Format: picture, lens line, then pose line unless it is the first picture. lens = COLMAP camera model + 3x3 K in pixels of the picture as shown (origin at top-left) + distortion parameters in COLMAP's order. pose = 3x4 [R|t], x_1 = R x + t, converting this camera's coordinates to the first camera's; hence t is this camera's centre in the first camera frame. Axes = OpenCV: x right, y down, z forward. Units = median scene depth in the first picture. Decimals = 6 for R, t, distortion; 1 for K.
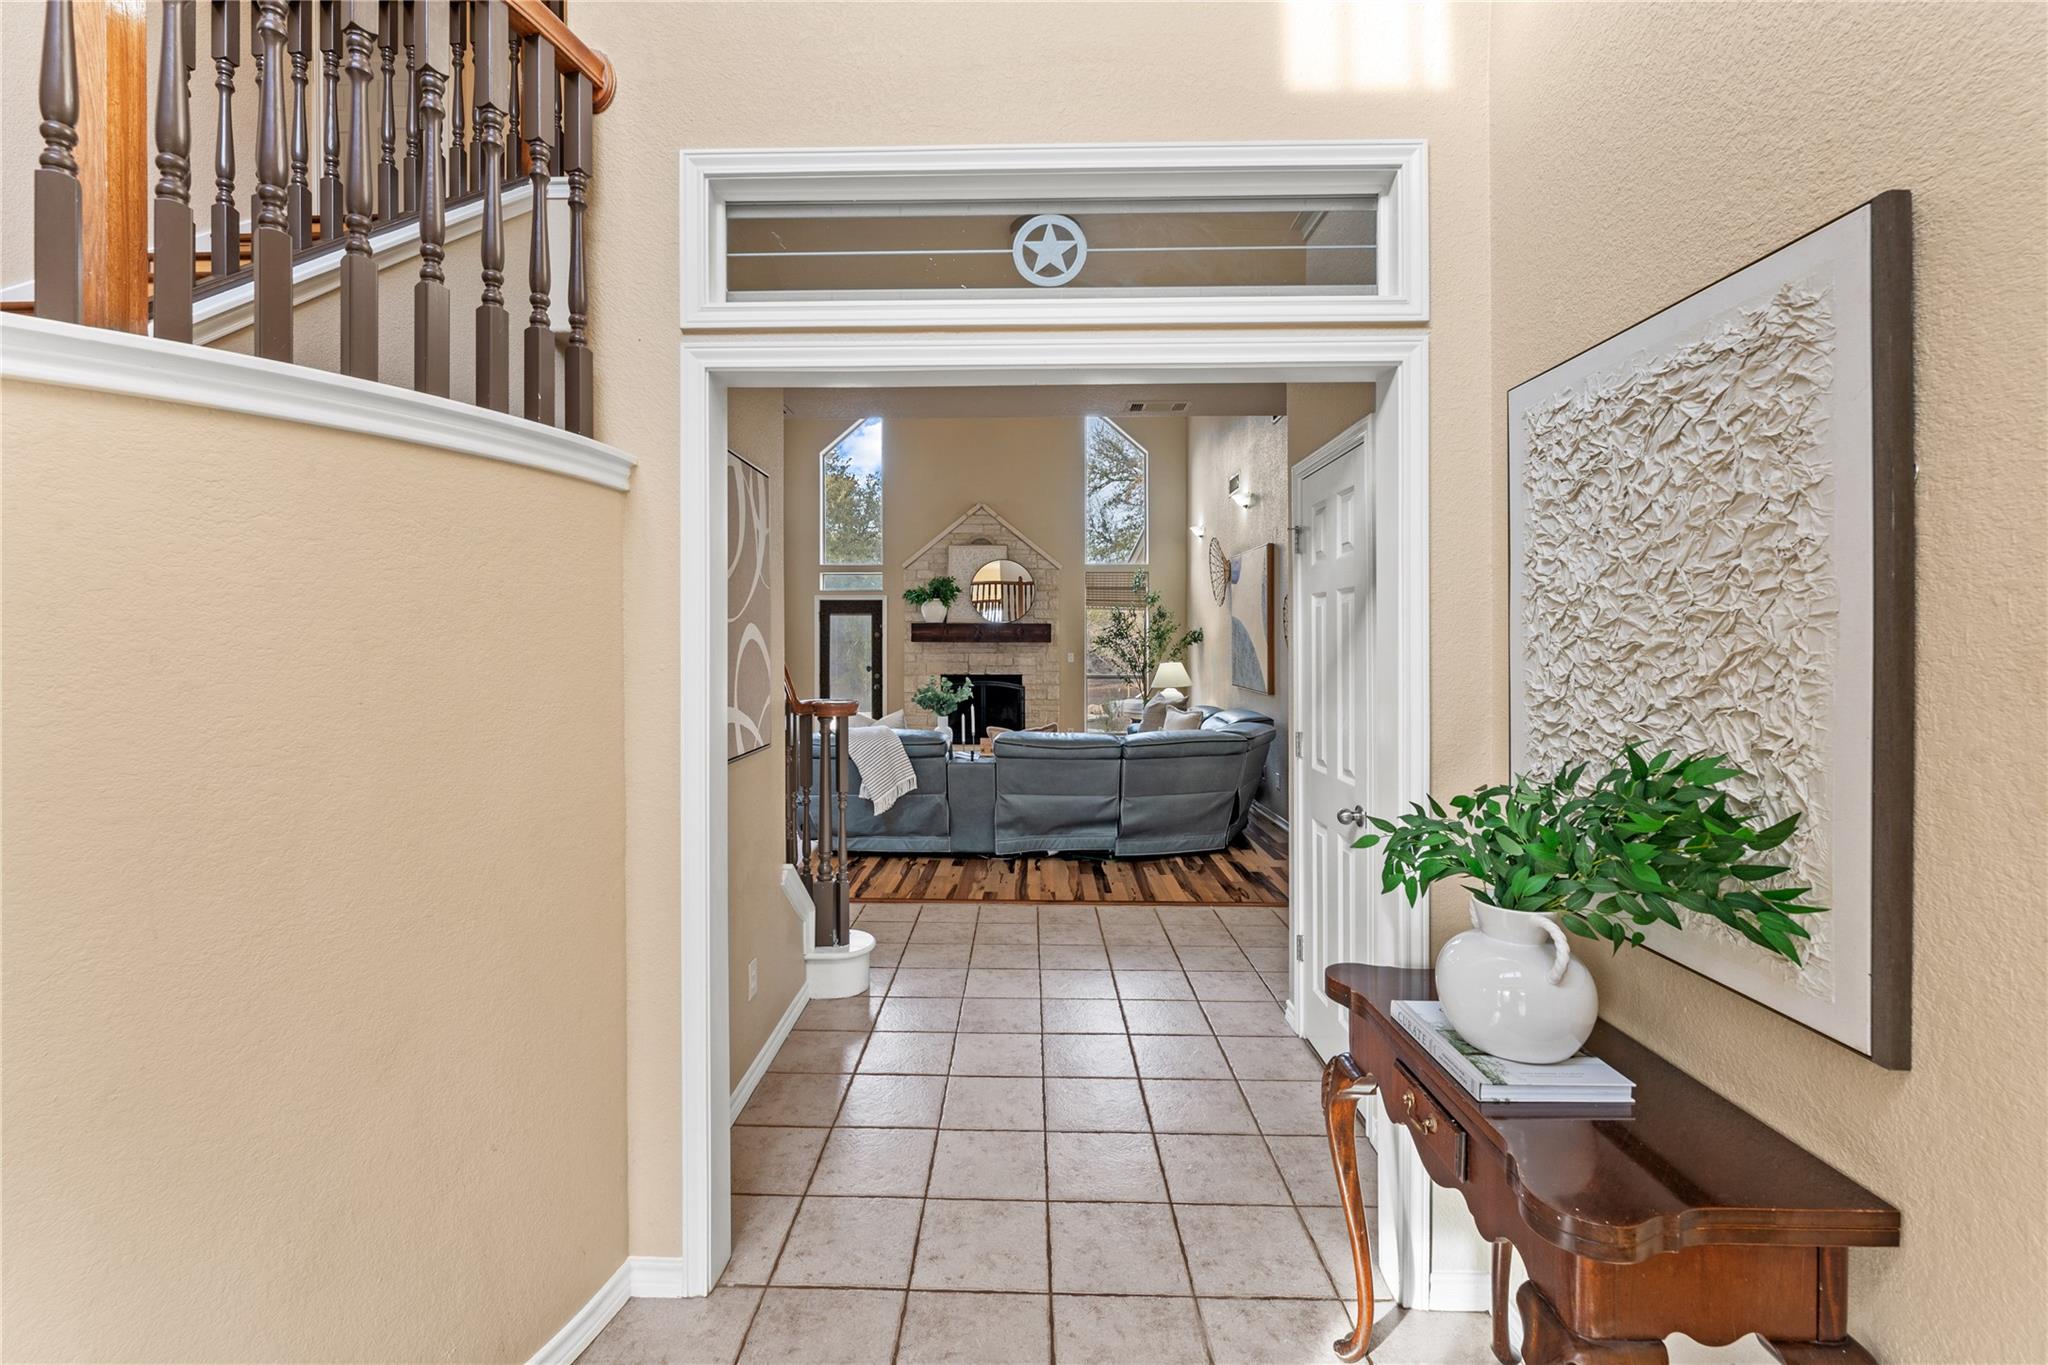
lens RADIAL K [[916.2, 0, 1010.9], [0, 916.2, 652.8], [0, 0, 1]] dist [-0.000231, 0.000004]
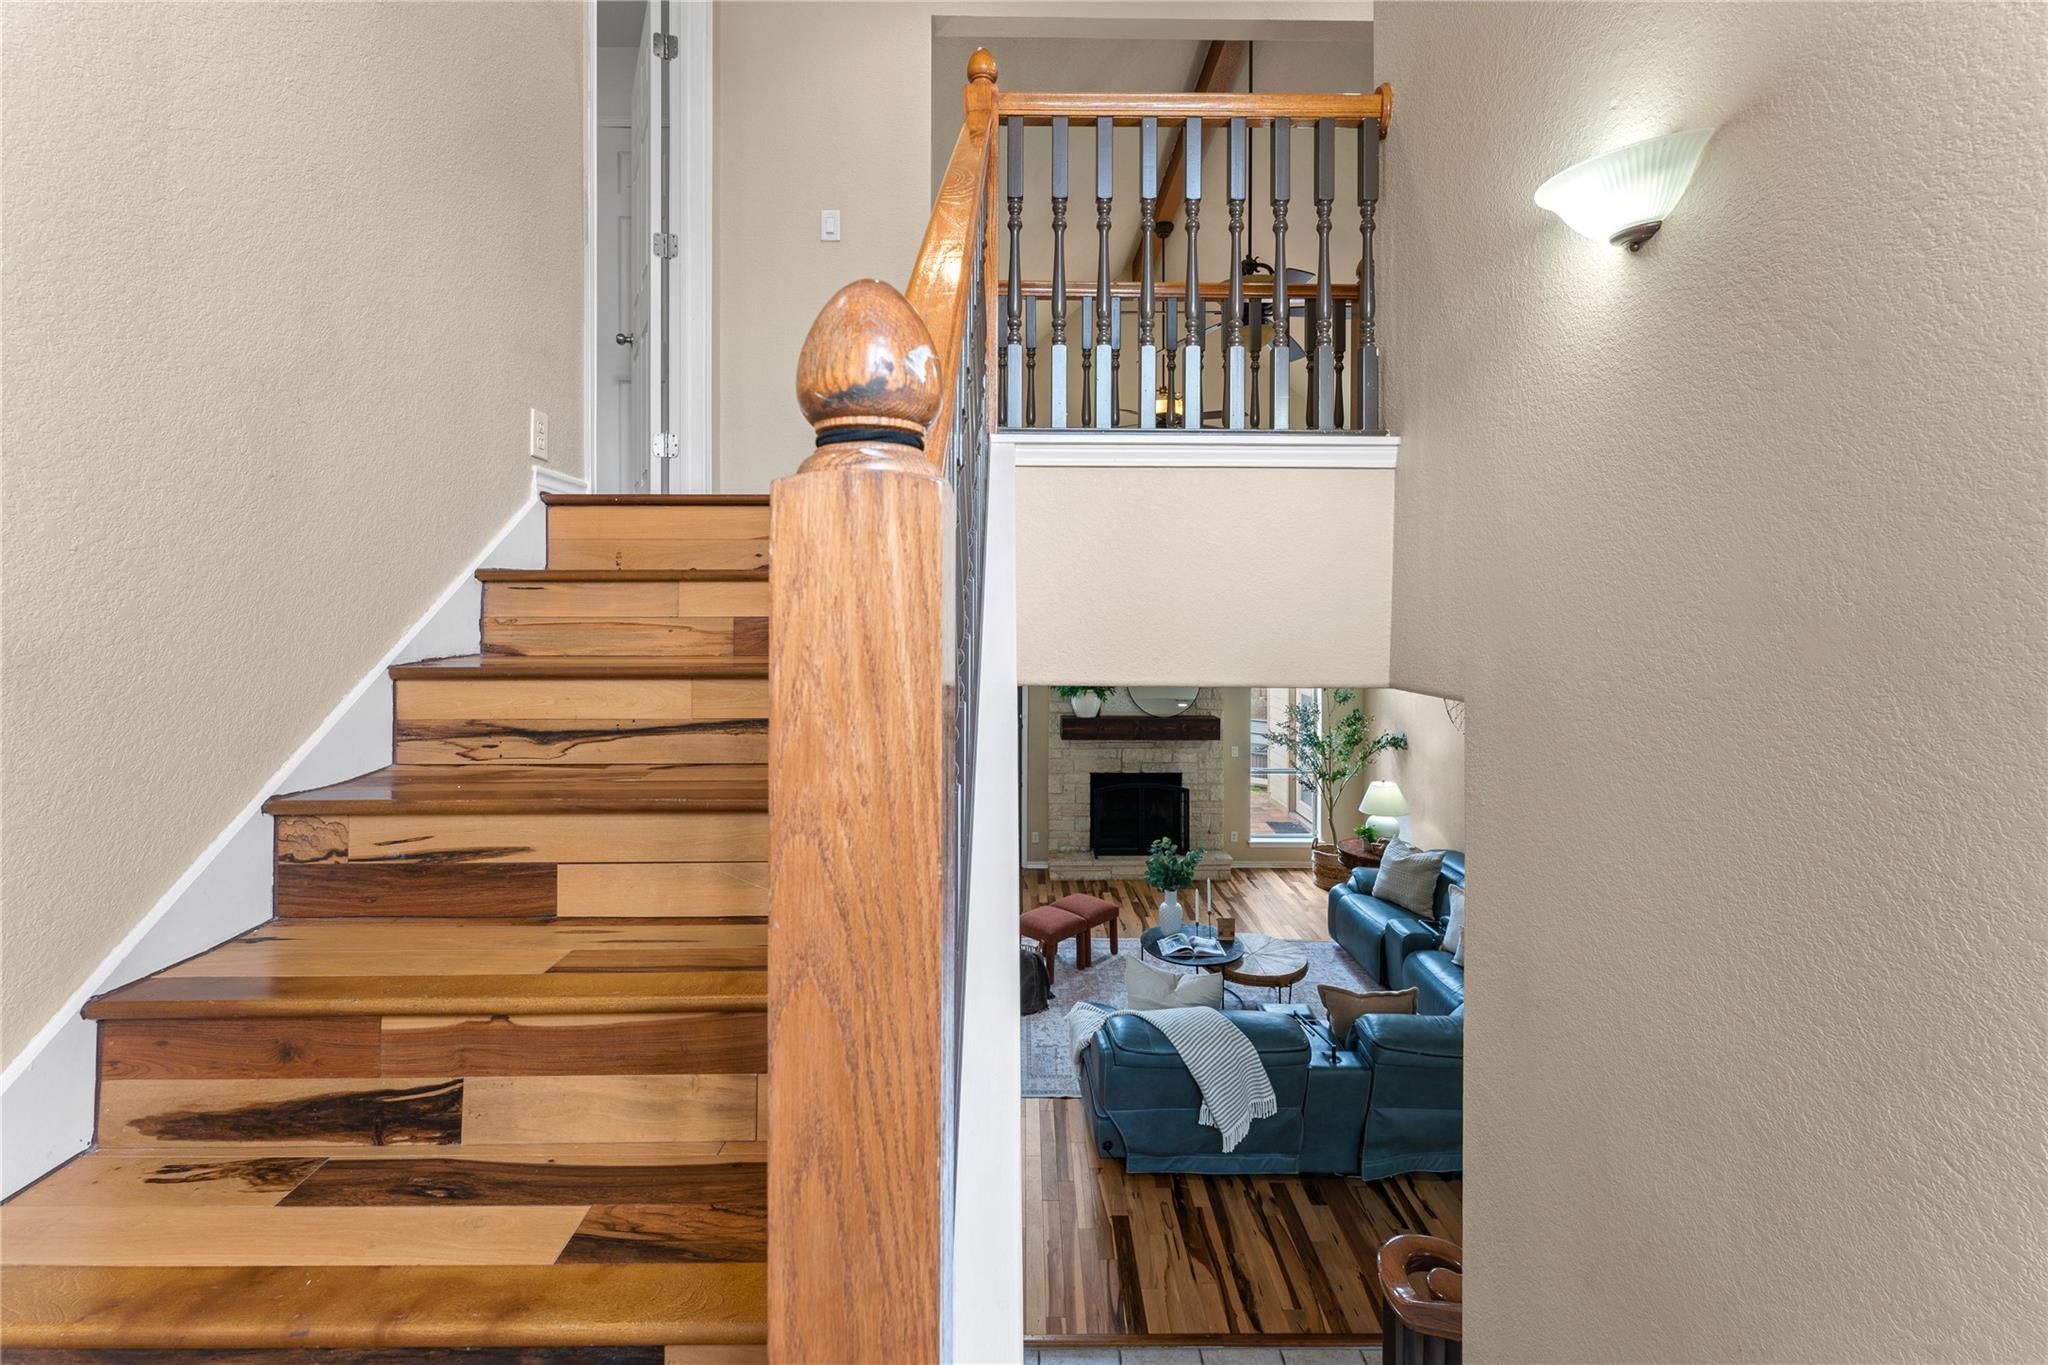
lens RADIAL K [[894.1, 0, 1015.5], [0, 894.1, 594.3], [0, 0, 1]] dist [0.024536, 0.000058]
pose [[0.998829, 0.002235, 0.048336, -0.193984], [-0.002410, 0.999991, 0.003554, -0.153559], [-0.048328, -0.003666, 0.998825, 0.145349]]
